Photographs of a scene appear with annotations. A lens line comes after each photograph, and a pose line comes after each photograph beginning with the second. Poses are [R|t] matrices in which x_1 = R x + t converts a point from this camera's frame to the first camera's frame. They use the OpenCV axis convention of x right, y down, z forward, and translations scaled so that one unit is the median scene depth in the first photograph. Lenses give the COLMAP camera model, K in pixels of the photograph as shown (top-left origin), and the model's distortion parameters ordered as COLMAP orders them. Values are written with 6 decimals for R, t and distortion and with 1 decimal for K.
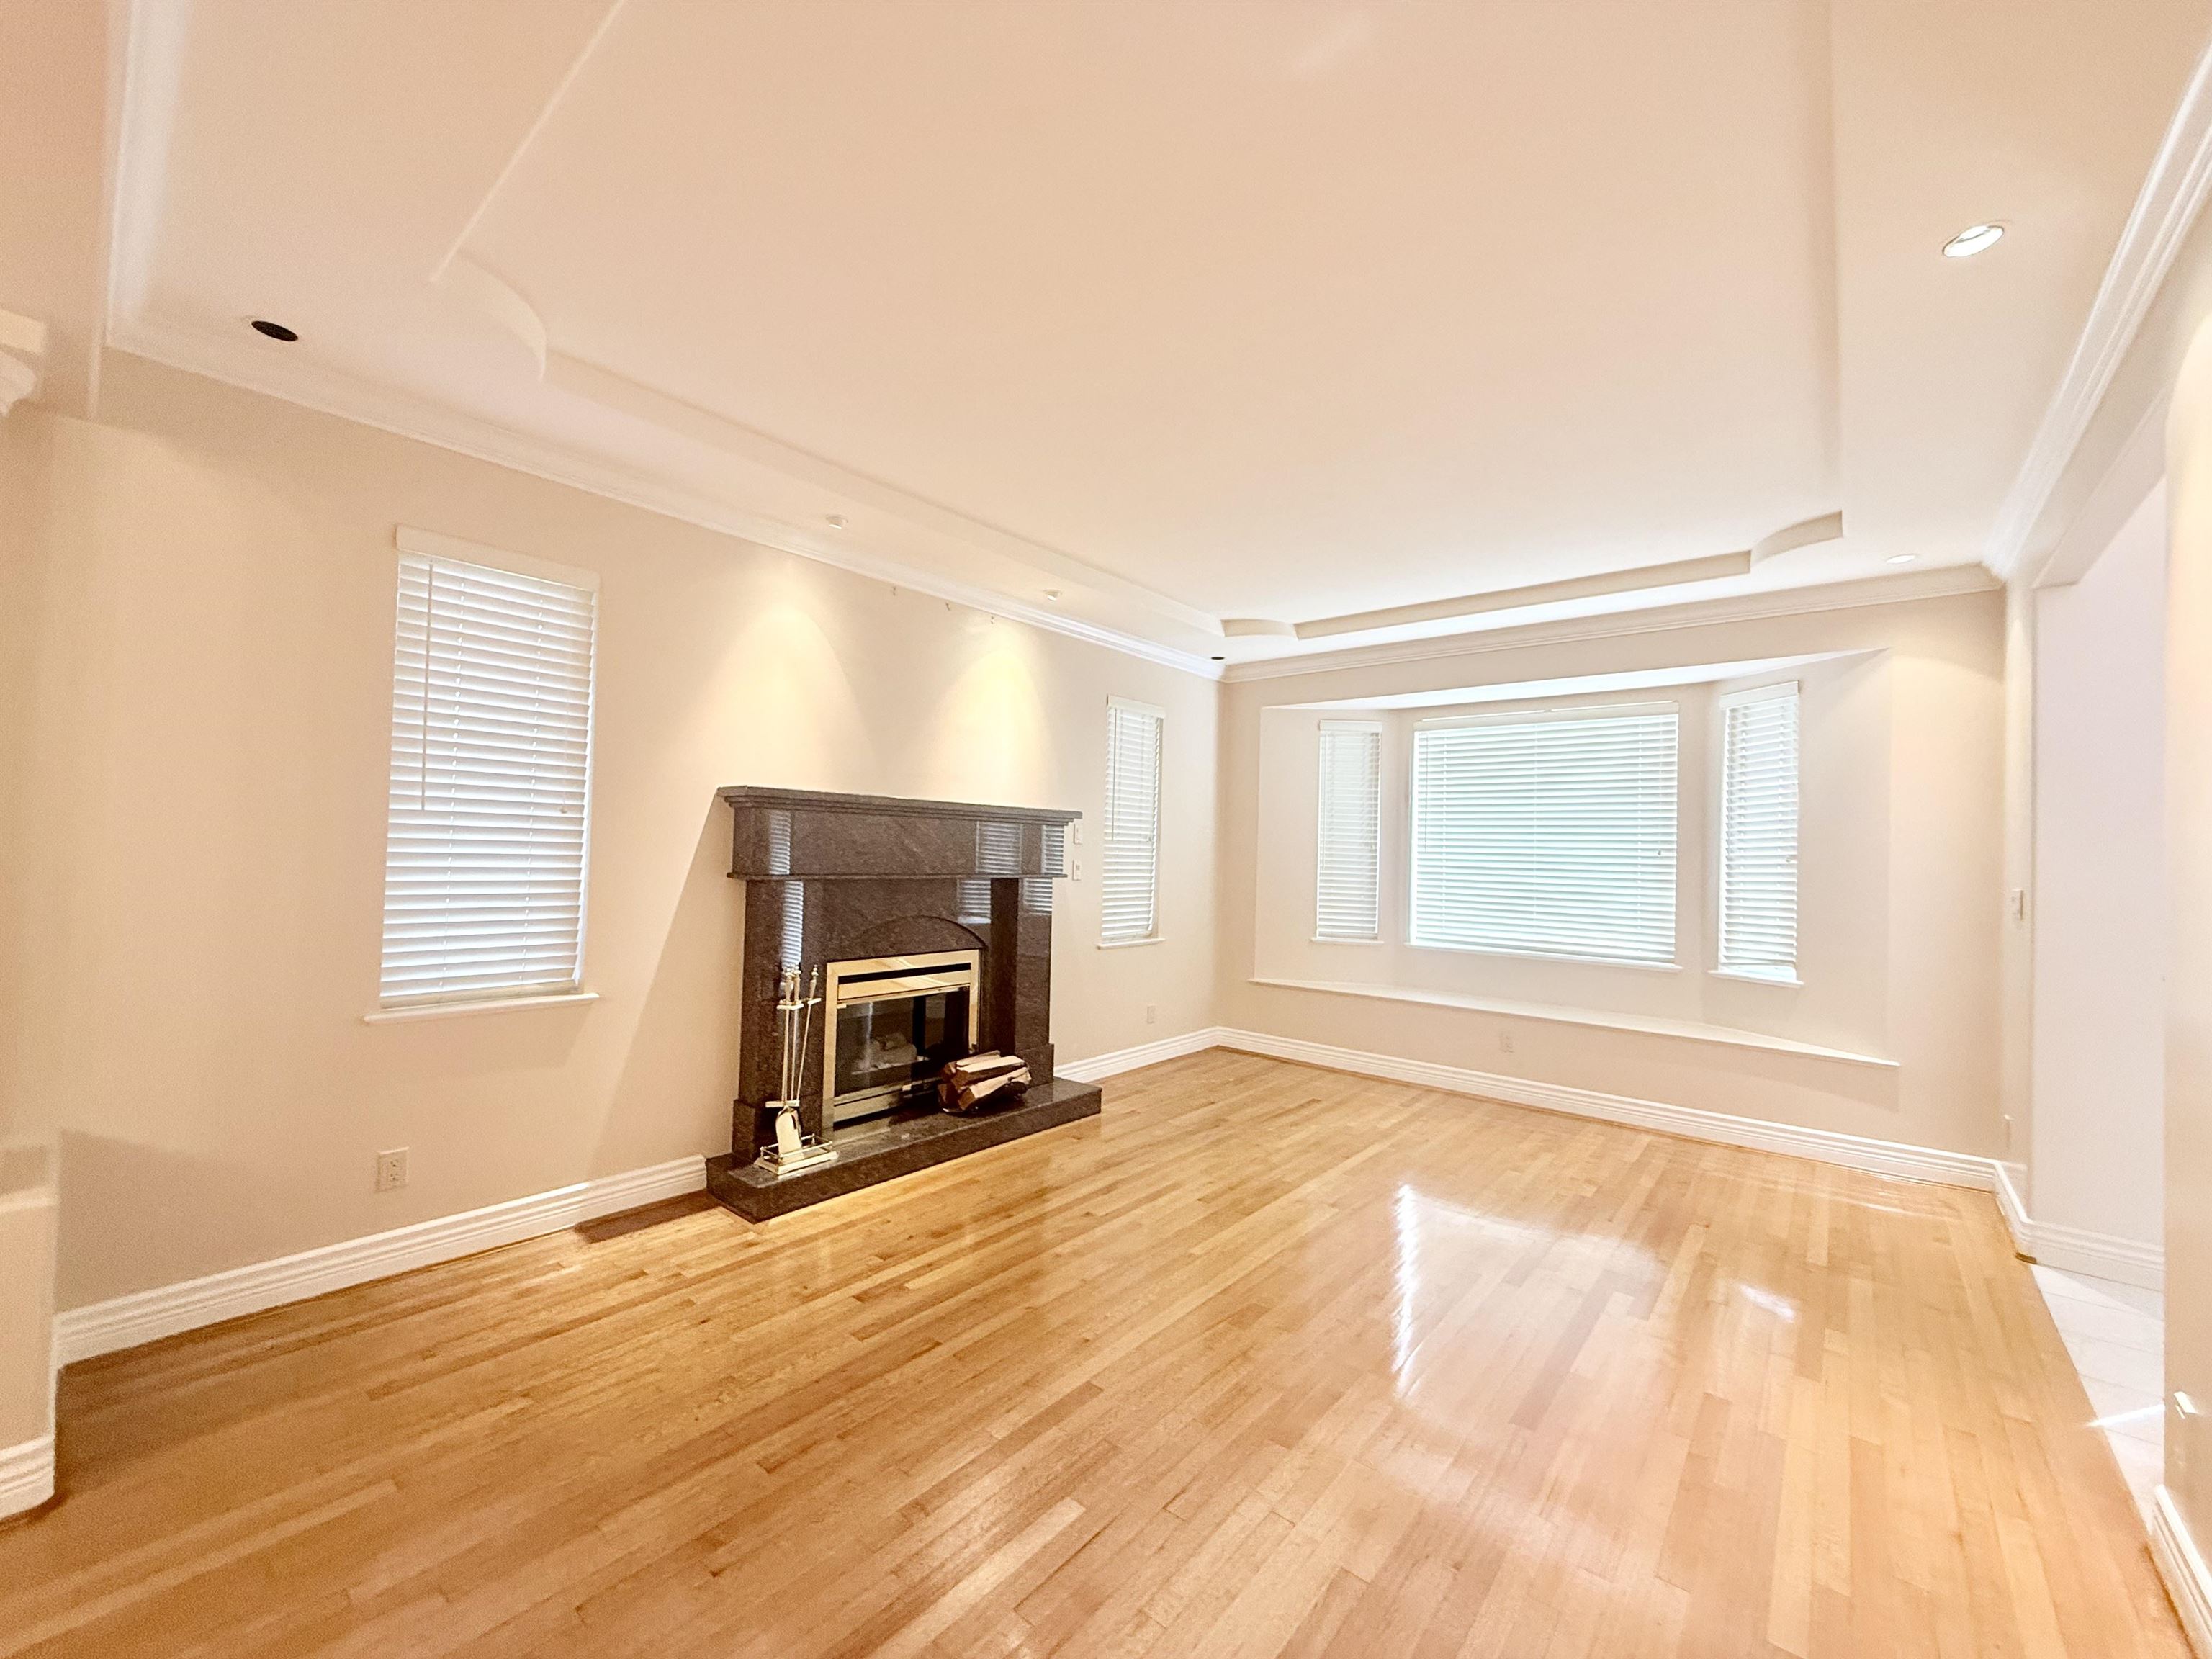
lens RADIAL K [[879.4, 0, 1101.3], [0, 879.4, 832.9], [0, 0, 1]] dist [0.001909, -0.000271]
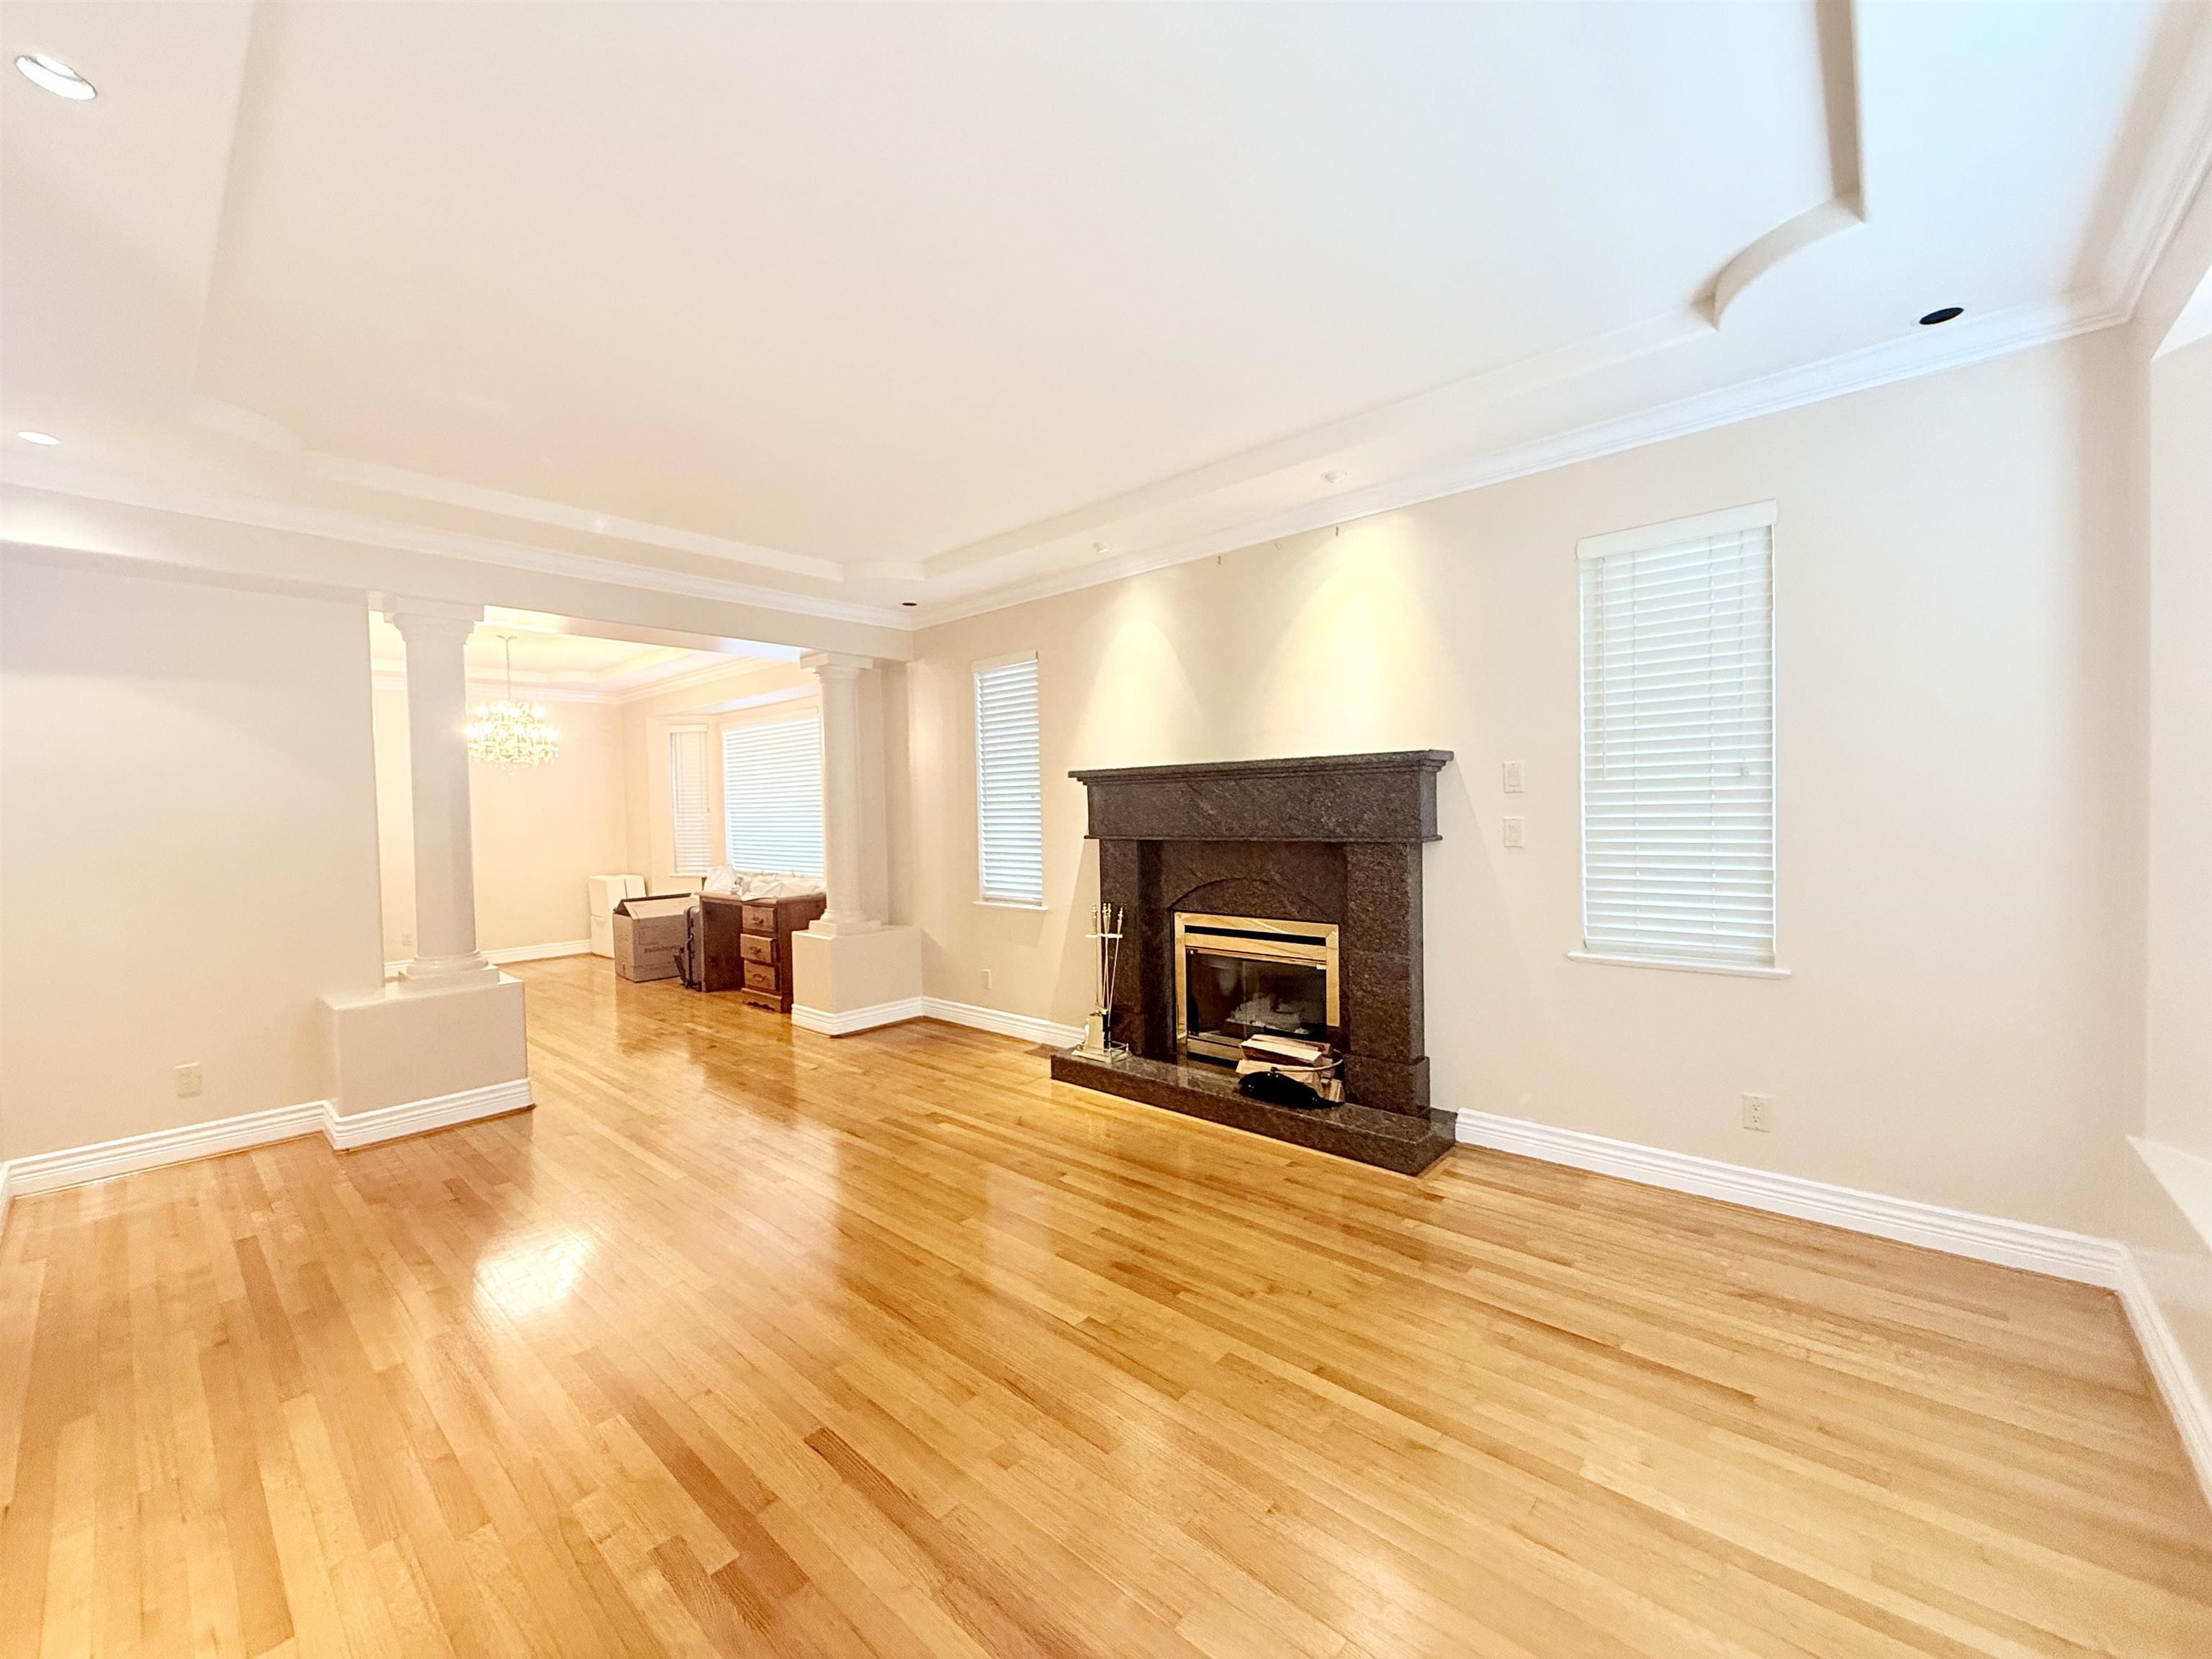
lens RADIAL K [[879.4, 0, 1101.3], [0, 879.4, 832.9], [0, 0, 1]] dist [0.001909, -0.000271]
pose [[-0.030544, 0.004435, -0.999524, 0.854639], [0.044922, 0.998986, 0.003060, 0.035807], [0.998523, -0.044808, -0.030712, 0.943562]]
